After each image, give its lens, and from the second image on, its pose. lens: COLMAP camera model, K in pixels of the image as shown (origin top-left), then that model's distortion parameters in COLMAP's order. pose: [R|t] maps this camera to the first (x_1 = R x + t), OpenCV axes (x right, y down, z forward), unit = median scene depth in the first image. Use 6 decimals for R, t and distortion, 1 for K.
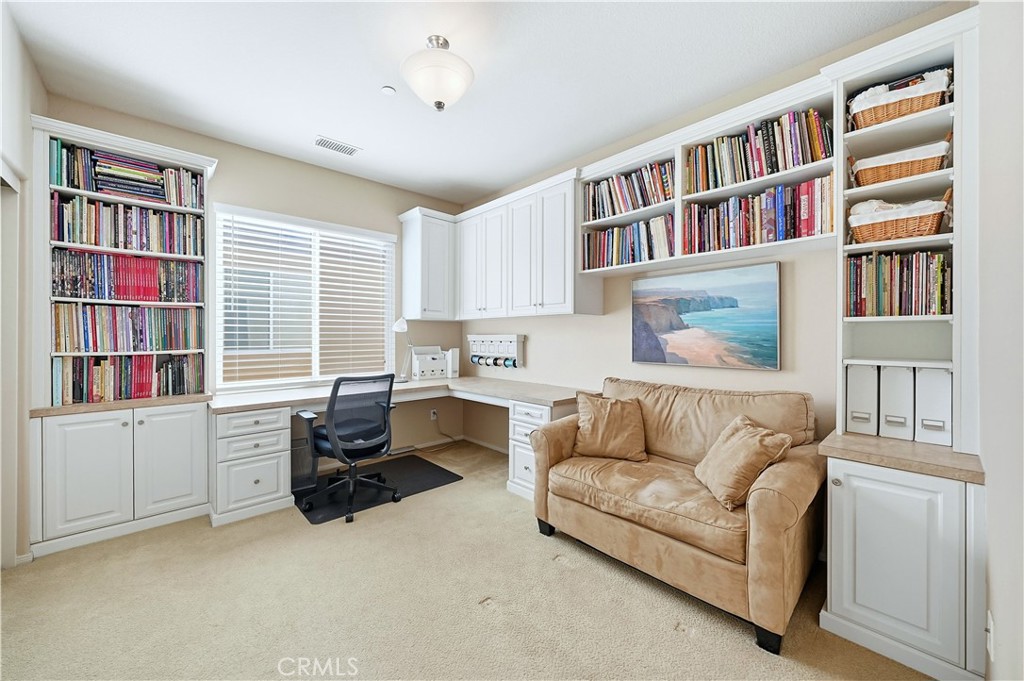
lens RADIAL K [[387.1, 0, 512.0], [0, 387.1, 340.5], [0, 0, 1]] dist [-0.000215, -0.000051]
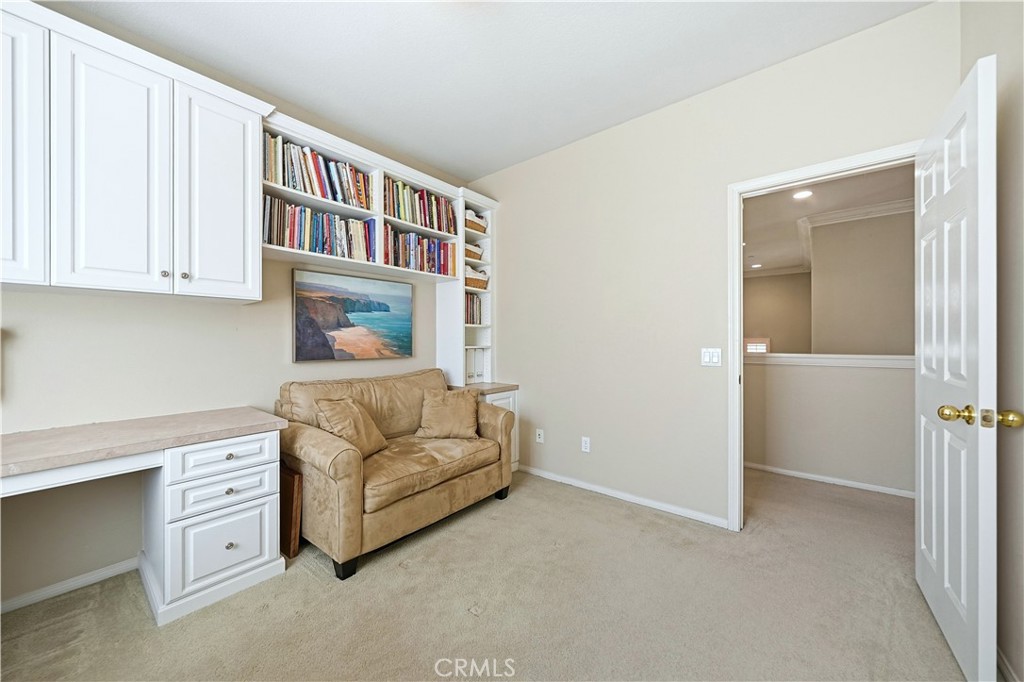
lens RADIAL K [[387.1, 0, 512.0], [0, 387.1, 341.0], [0, 0, 1]] dist [-0.000215, -0.000051]
pose [[-0.160122, -0.000097, 0.987097, -0.722326], [0.018152, 0.999831, 0.003043, 0.015441], [-0.986930, 0.018405, -0.160093, 0.748586]]
